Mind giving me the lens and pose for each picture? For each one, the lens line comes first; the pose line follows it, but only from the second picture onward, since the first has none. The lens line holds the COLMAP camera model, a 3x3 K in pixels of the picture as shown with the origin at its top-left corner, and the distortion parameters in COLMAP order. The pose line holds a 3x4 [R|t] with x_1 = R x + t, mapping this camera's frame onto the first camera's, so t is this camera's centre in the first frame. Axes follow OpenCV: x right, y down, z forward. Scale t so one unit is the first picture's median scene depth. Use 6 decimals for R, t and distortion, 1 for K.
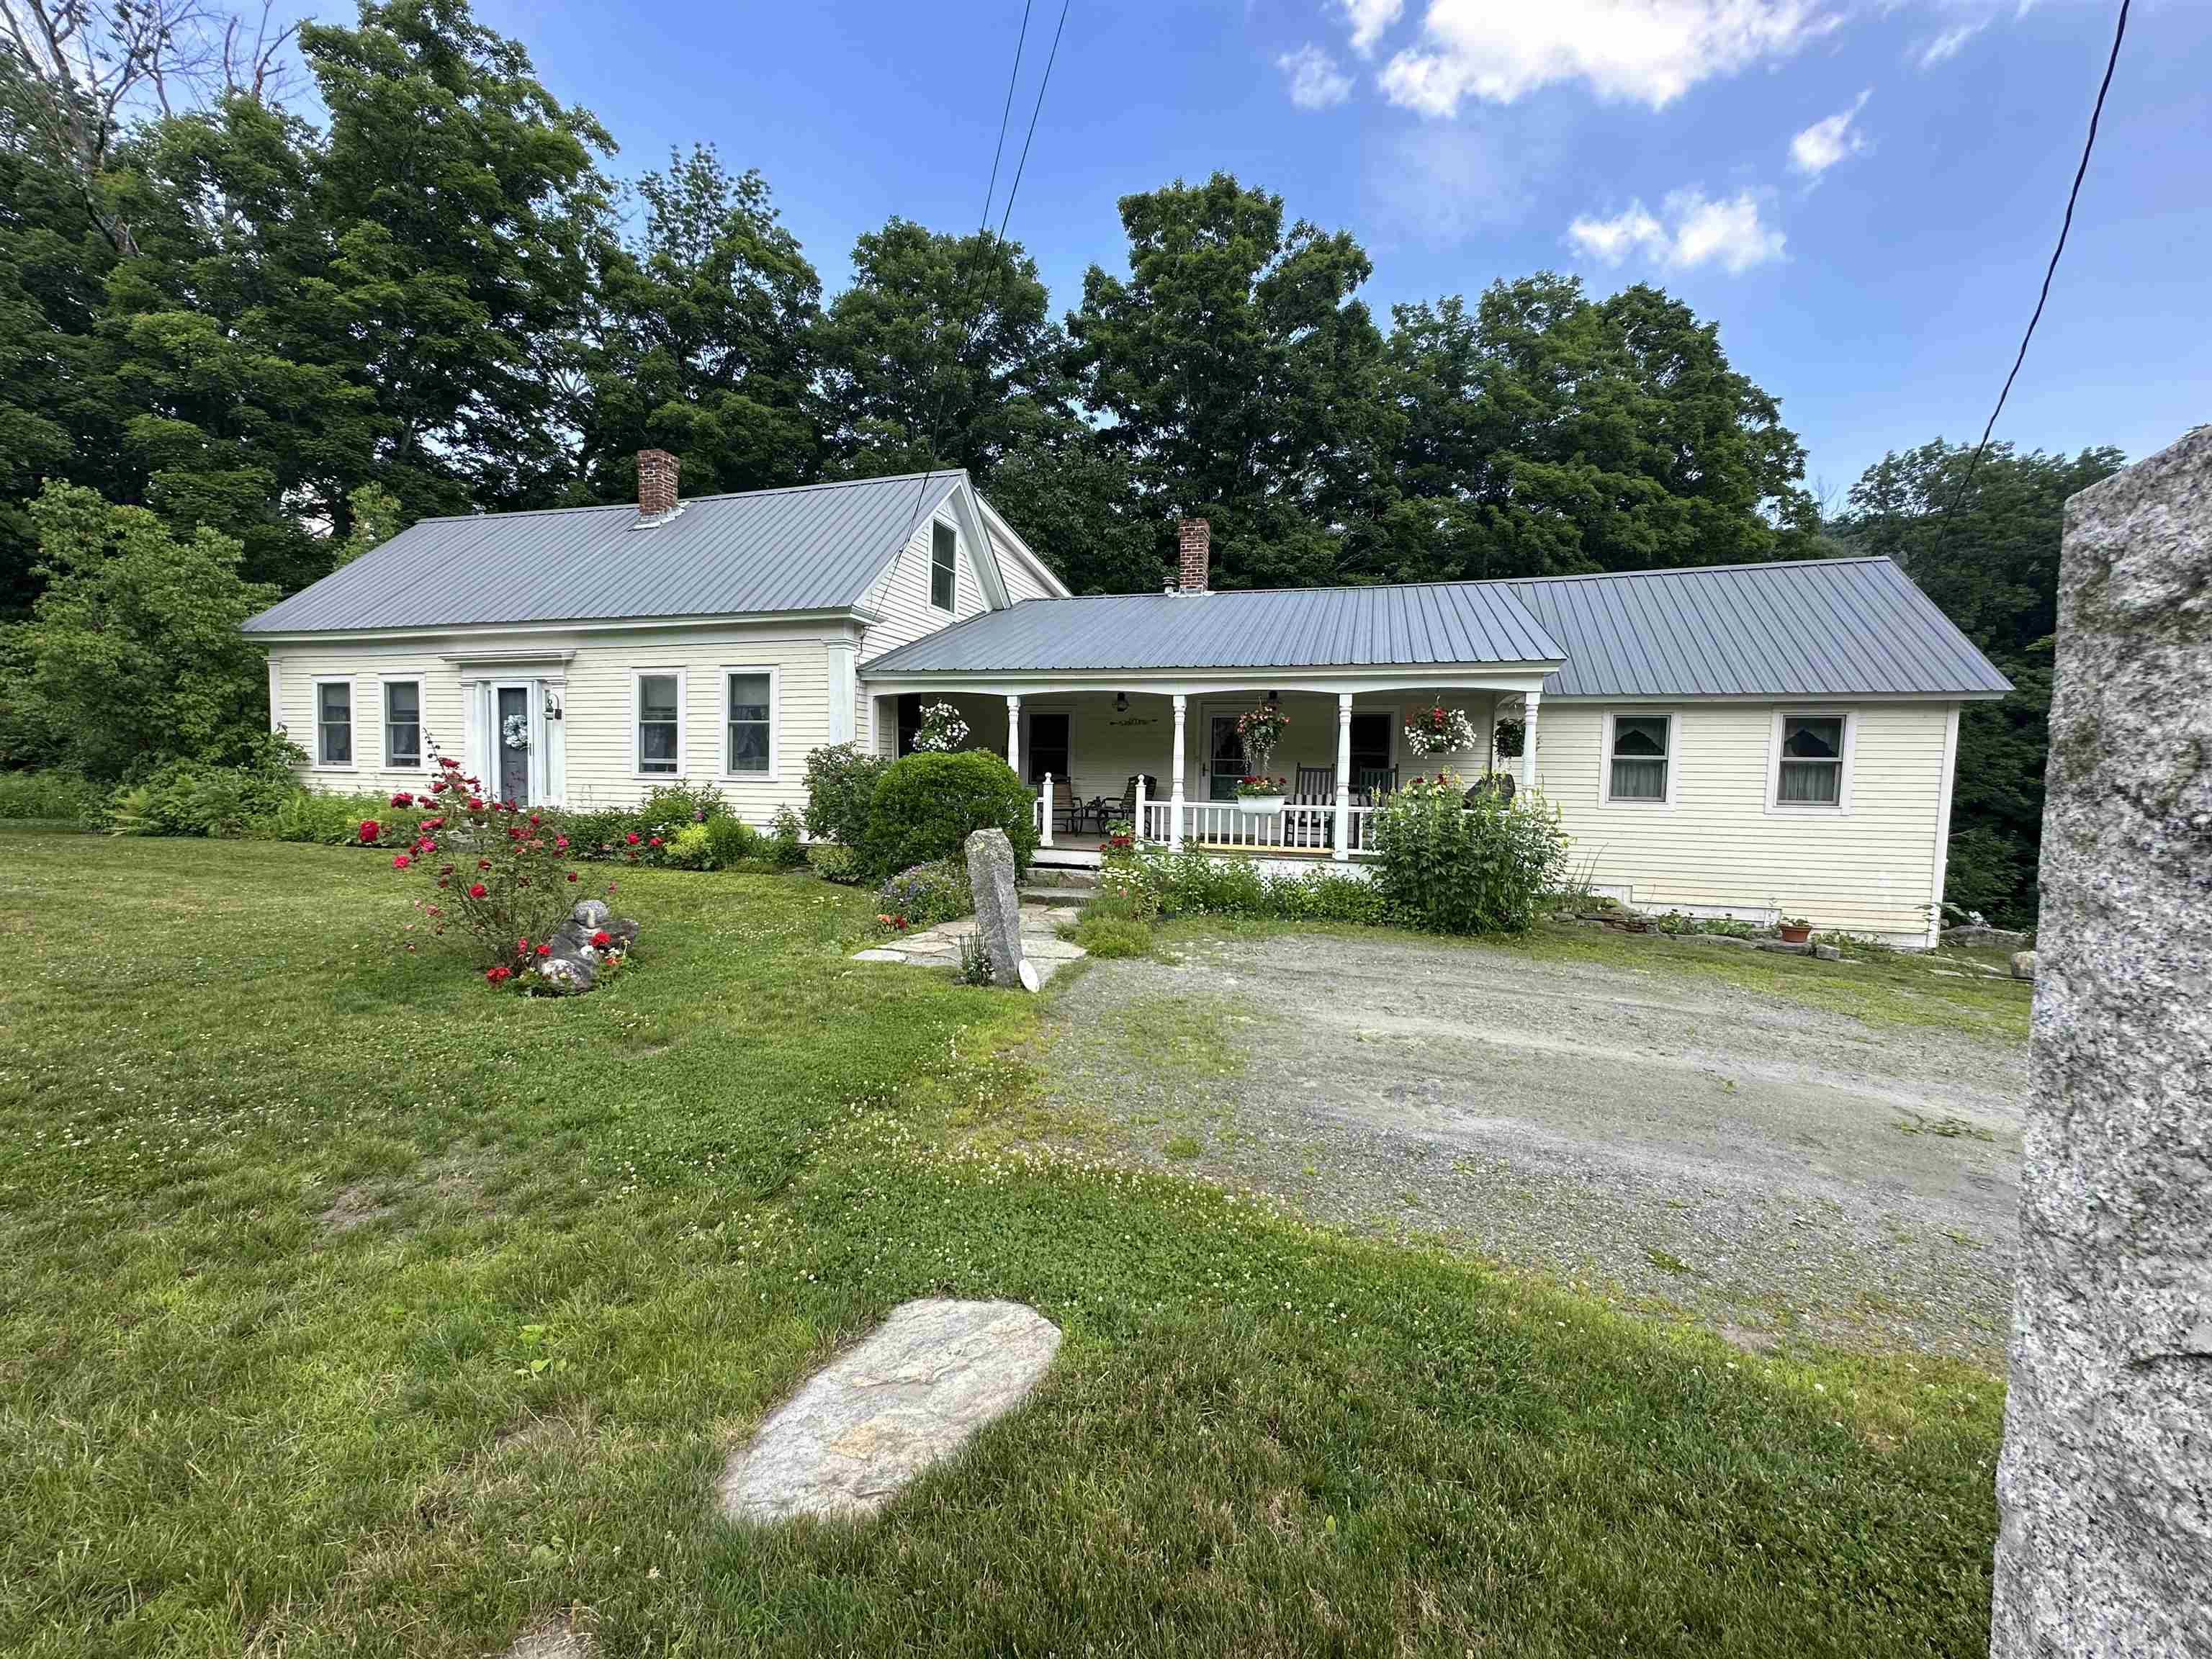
lens RADIAL K [[881.9, 0, 1106.0], [0, 881.9, 829.5], [0, 0, 1]] dist [-0.004308, 0.000525]
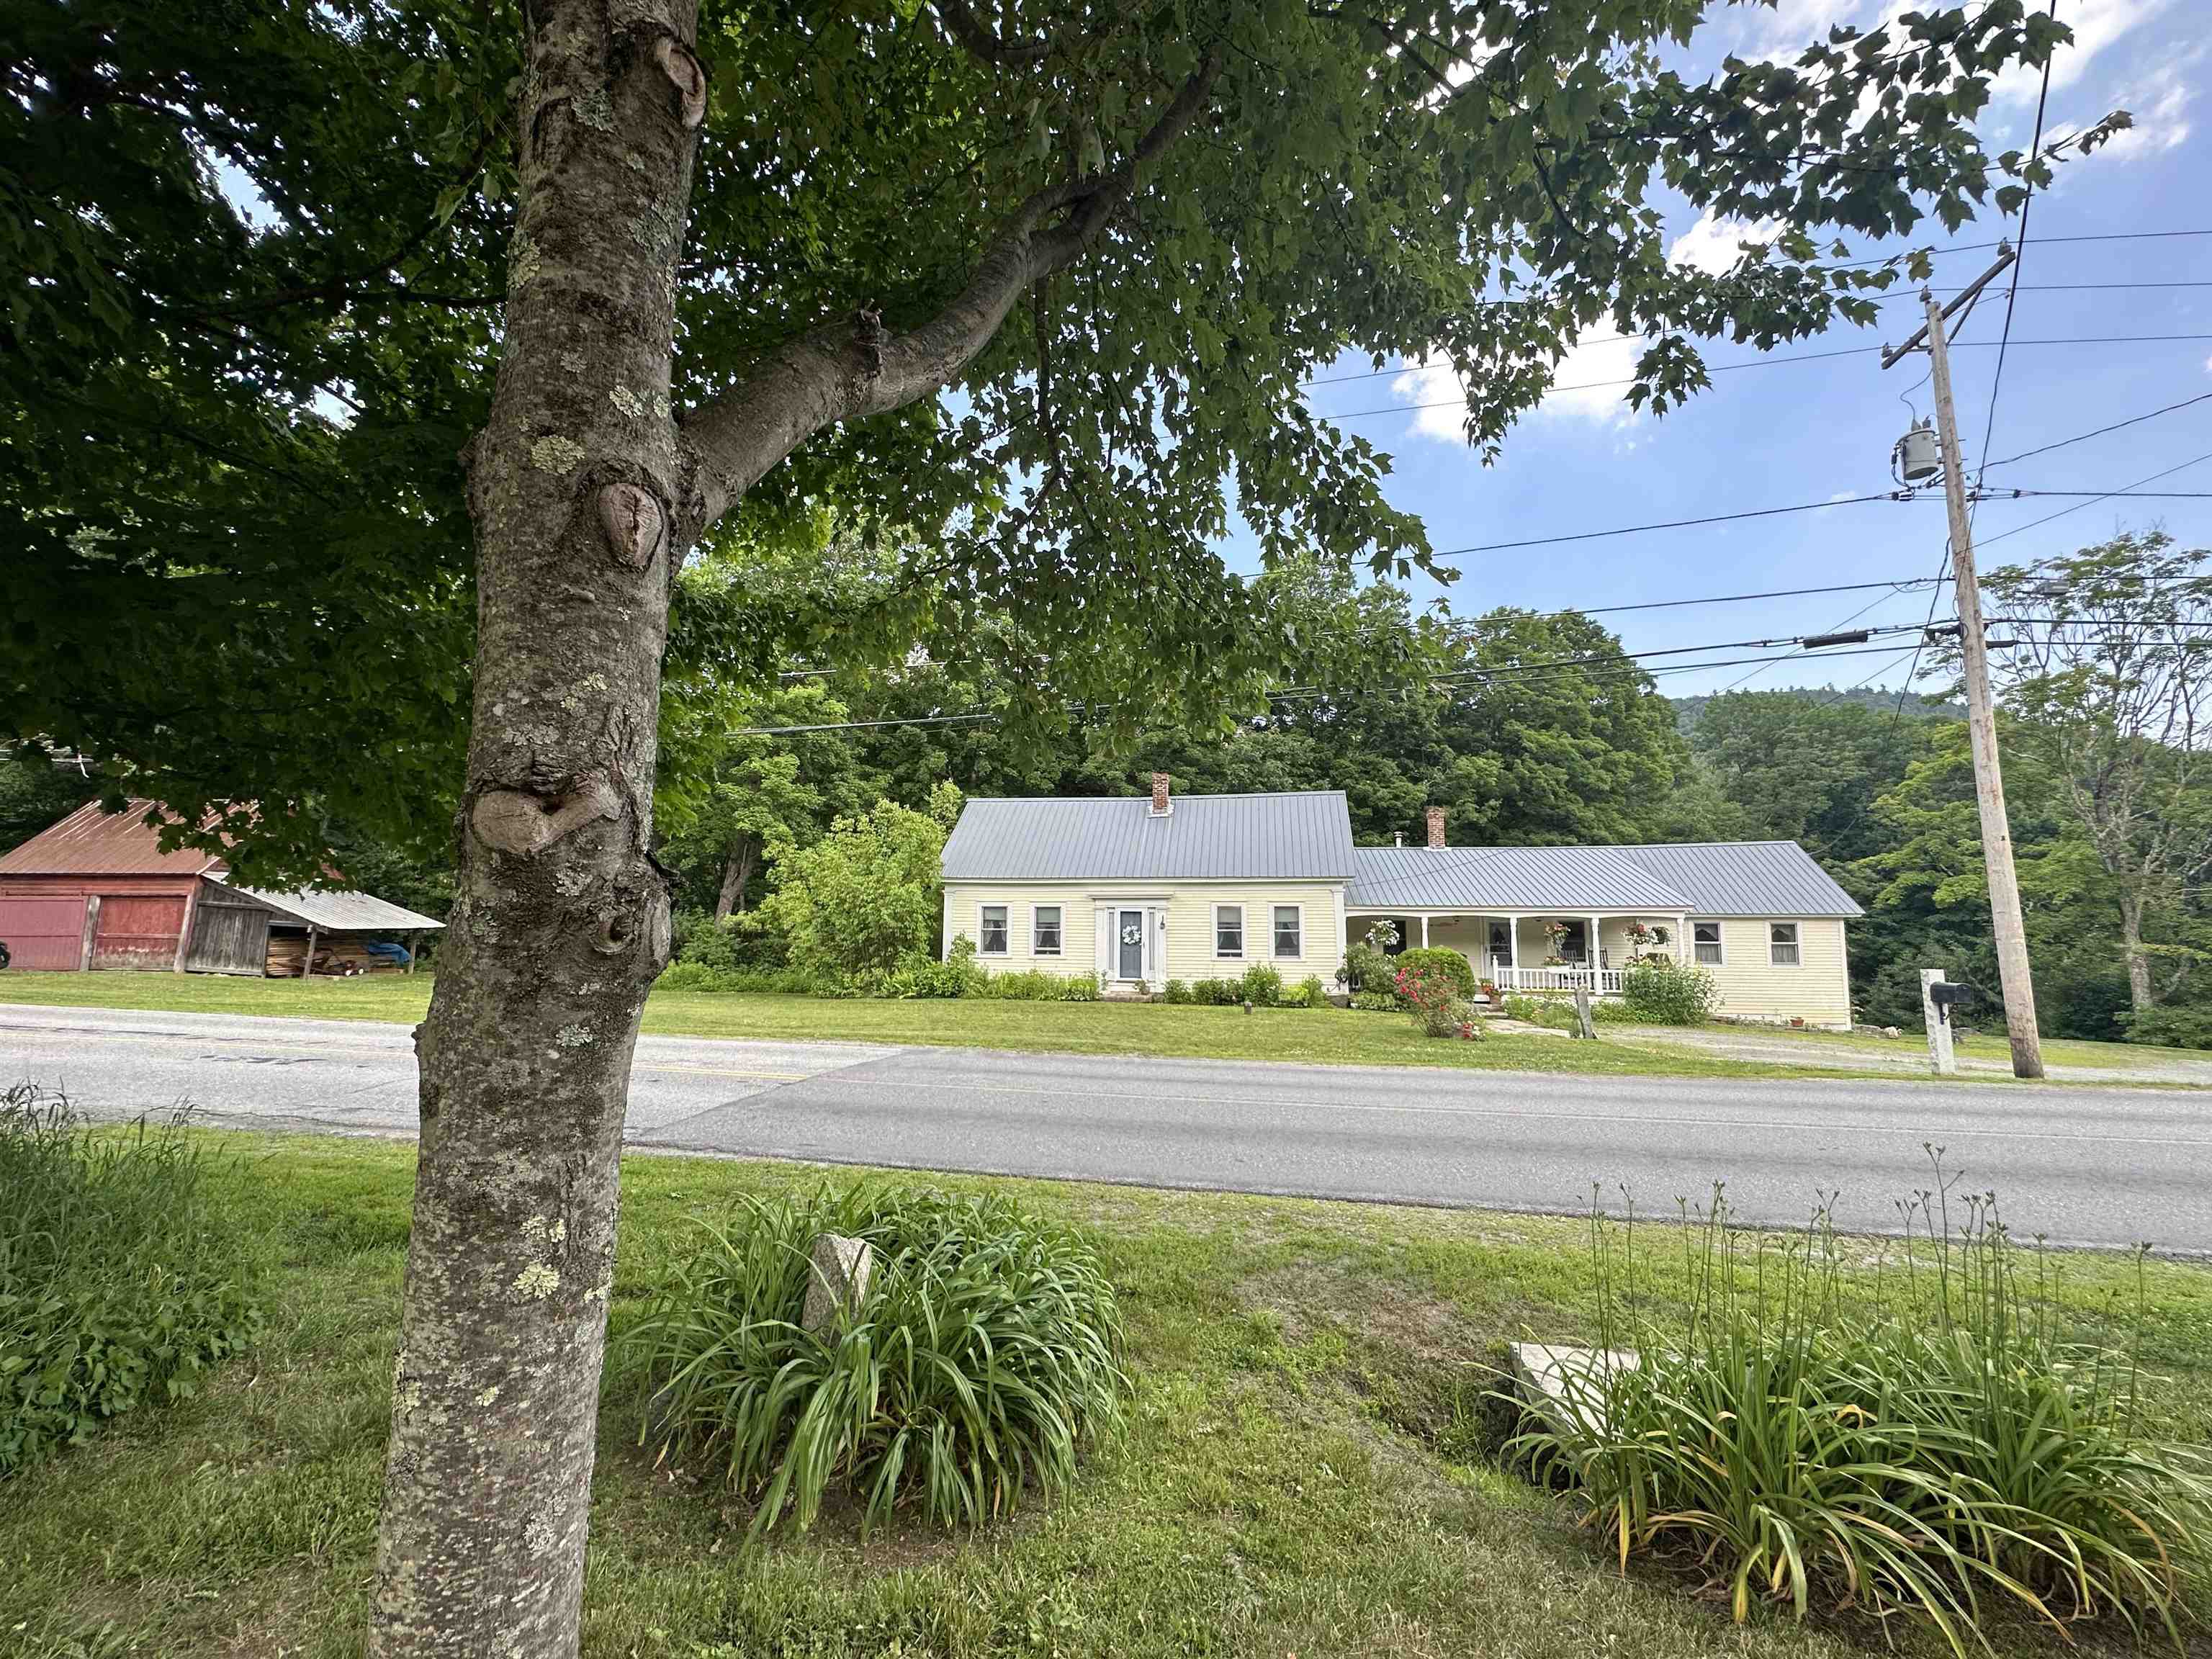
lens RADIAL K [[881.9, 0, 1106.0], [0, 881.9, 829.5], [0, 0, 1]] dist [-0.004308, 0.000525]
pose [[0.991224, 0.000801, 0.132192, -0.990668], [0.020808, 0.986571, -0.162000, -0.033953], [-0.130547, 0.163329, 0.977896, -0.821718]]
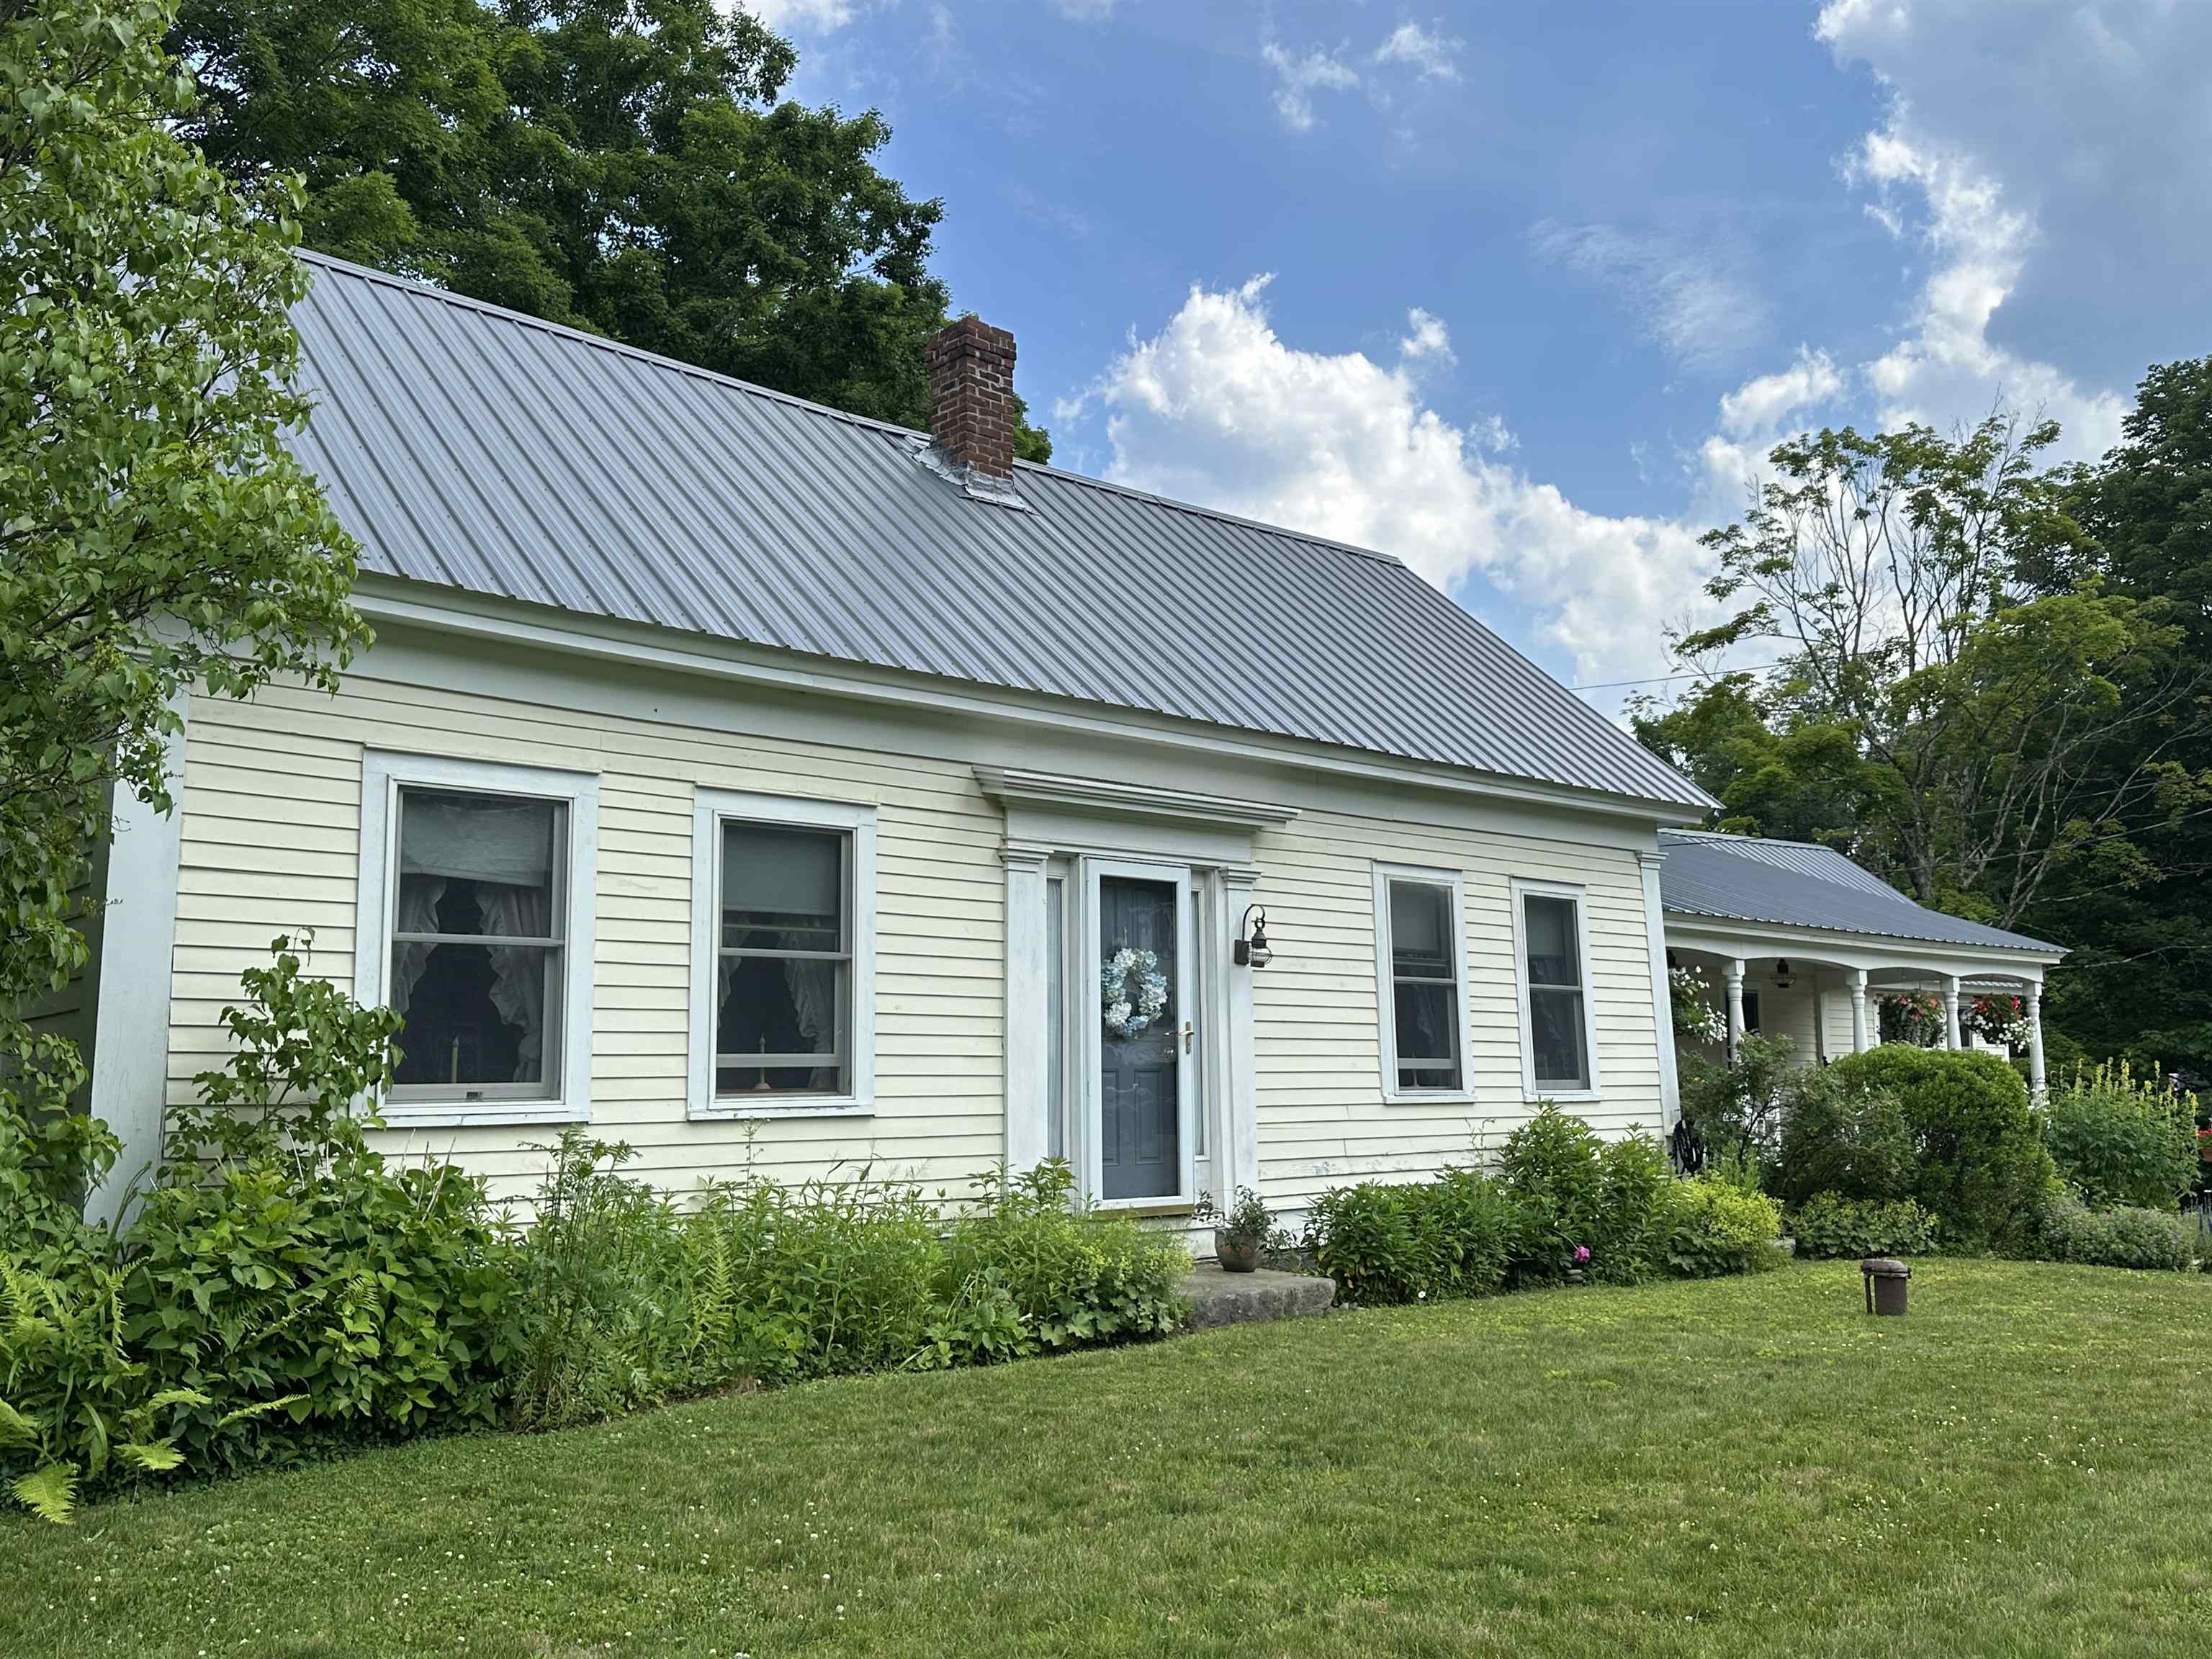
lens RADIAL K [[1847.2, 0, 1106.0], [0, 1847.2, 829.5], [0, 0, 1]] dist [0.002318, 0.000246]
pose [[0.518887, 0.083159, 0.850789, -1.409312], [0.040205, 0.991782, -0.121461, -0.086836], [-0.853897, 0.097230, 0.511279, 0.610270]]
